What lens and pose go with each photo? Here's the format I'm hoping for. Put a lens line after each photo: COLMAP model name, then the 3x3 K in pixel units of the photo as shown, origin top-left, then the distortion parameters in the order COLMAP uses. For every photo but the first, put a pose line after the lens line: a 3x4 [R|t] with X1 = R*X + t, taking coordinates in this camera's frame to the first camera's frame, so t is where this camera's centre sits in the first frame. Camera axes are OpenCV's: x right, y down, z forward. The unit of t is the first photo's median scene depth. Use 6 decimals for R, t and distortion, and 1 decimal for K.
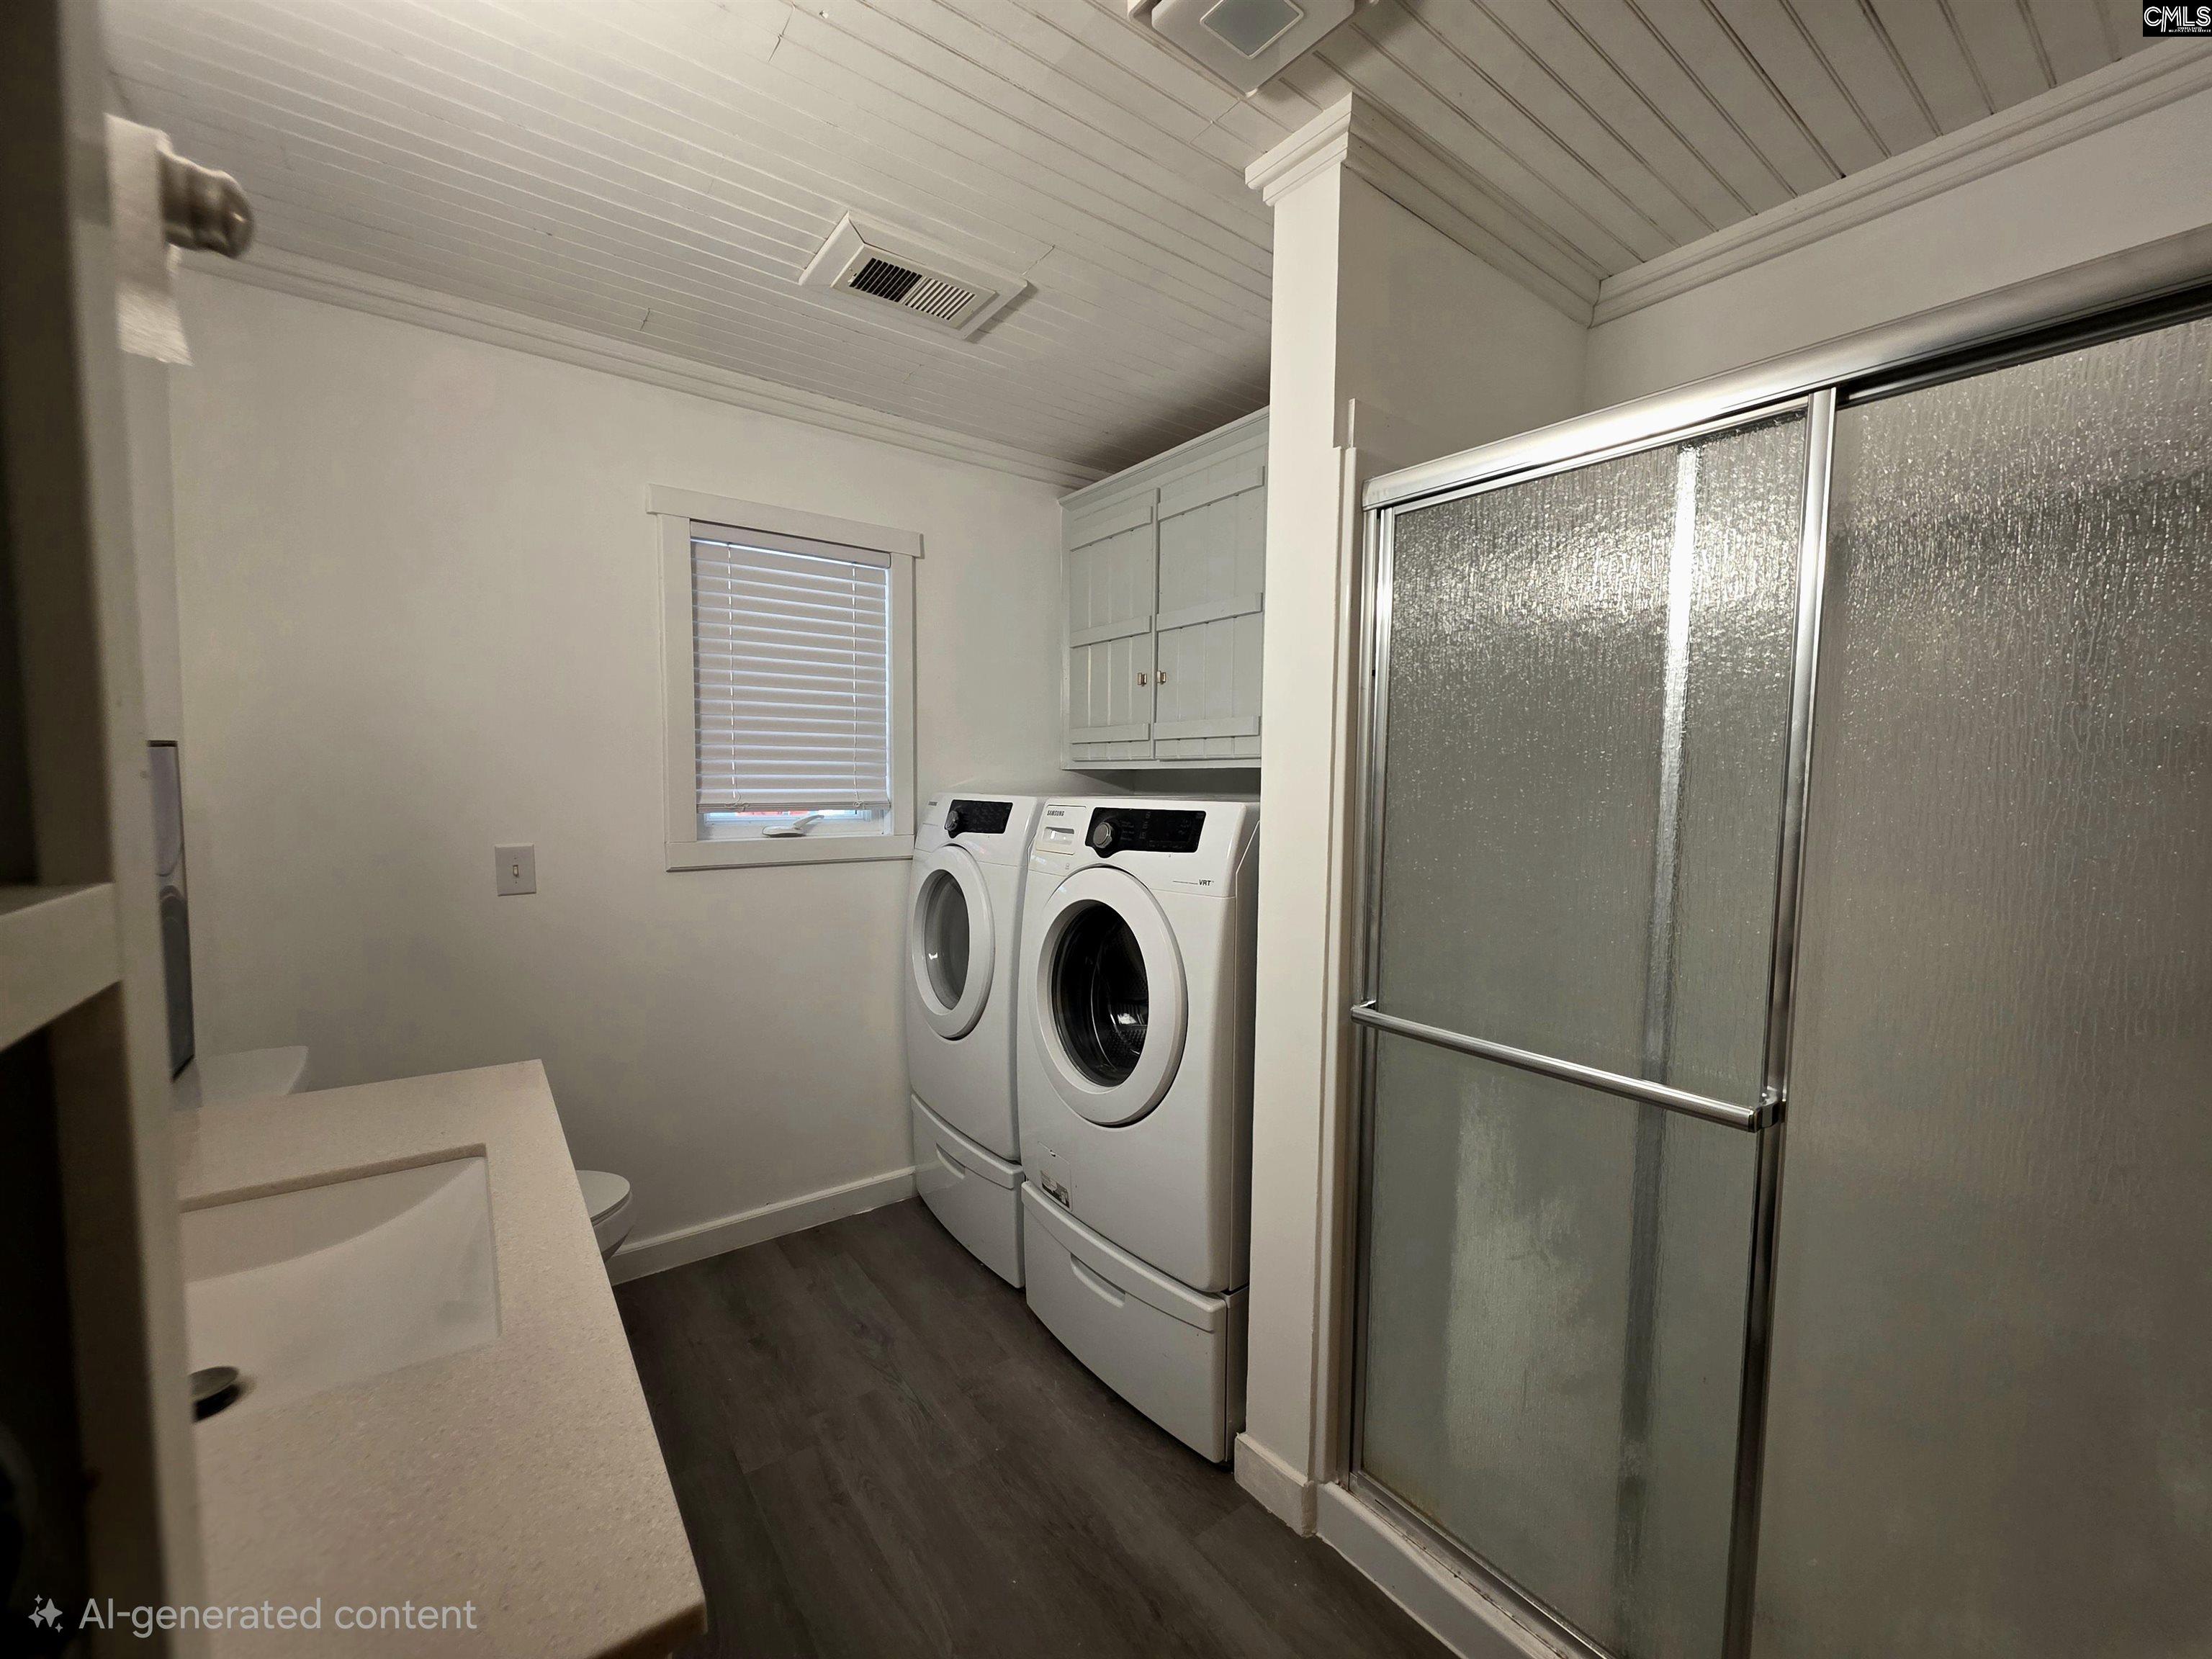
lens RADIAL K [[885.4, 0, 1107.2], [0, 885.4, 838.7], [0, 0, 1]] dist [0.000429, -0.000041]
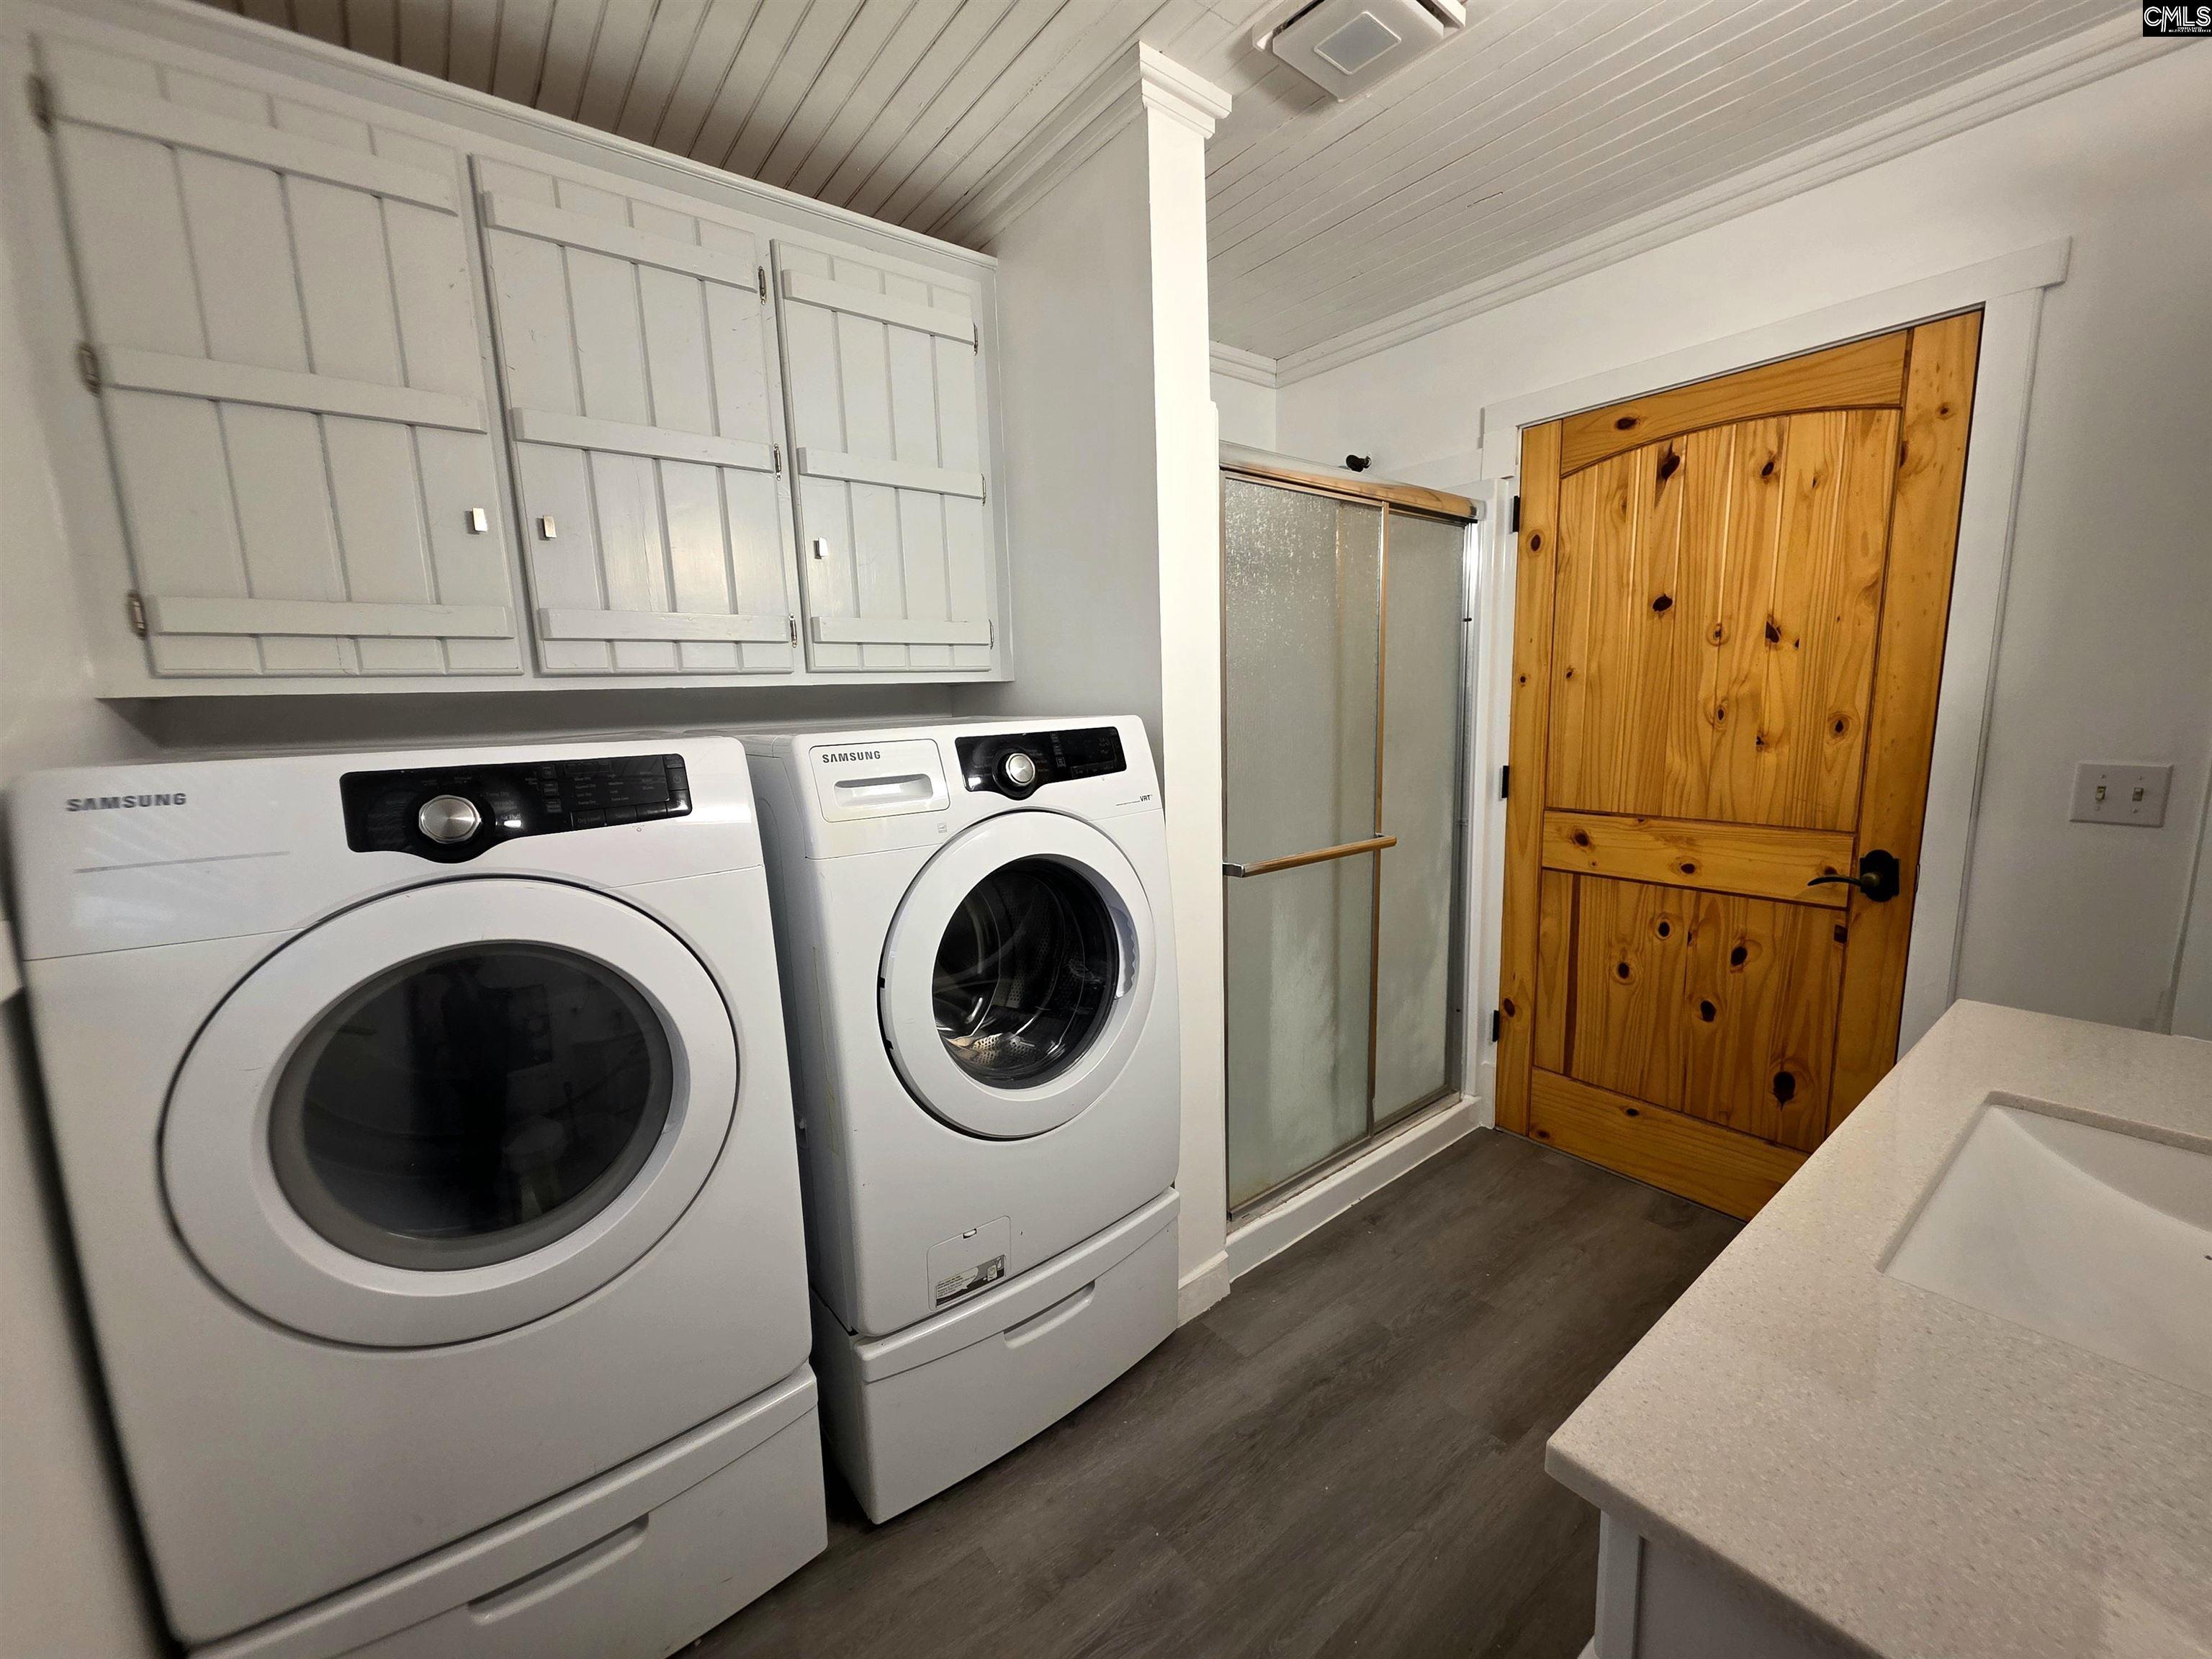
lens RADIAL K [[907.8, 0, 1103.9], [0, 907.8, 840.2], [0, 0, 1]] dist [-0.002654, -0.000229]
pose [[-0.033625, -0.169236, 0.985002, -0.781830], [0.094663, 0.980589, 0.171709, -0.071635], [-0.994941, 0.099017, -0.016952, 0.943540]]
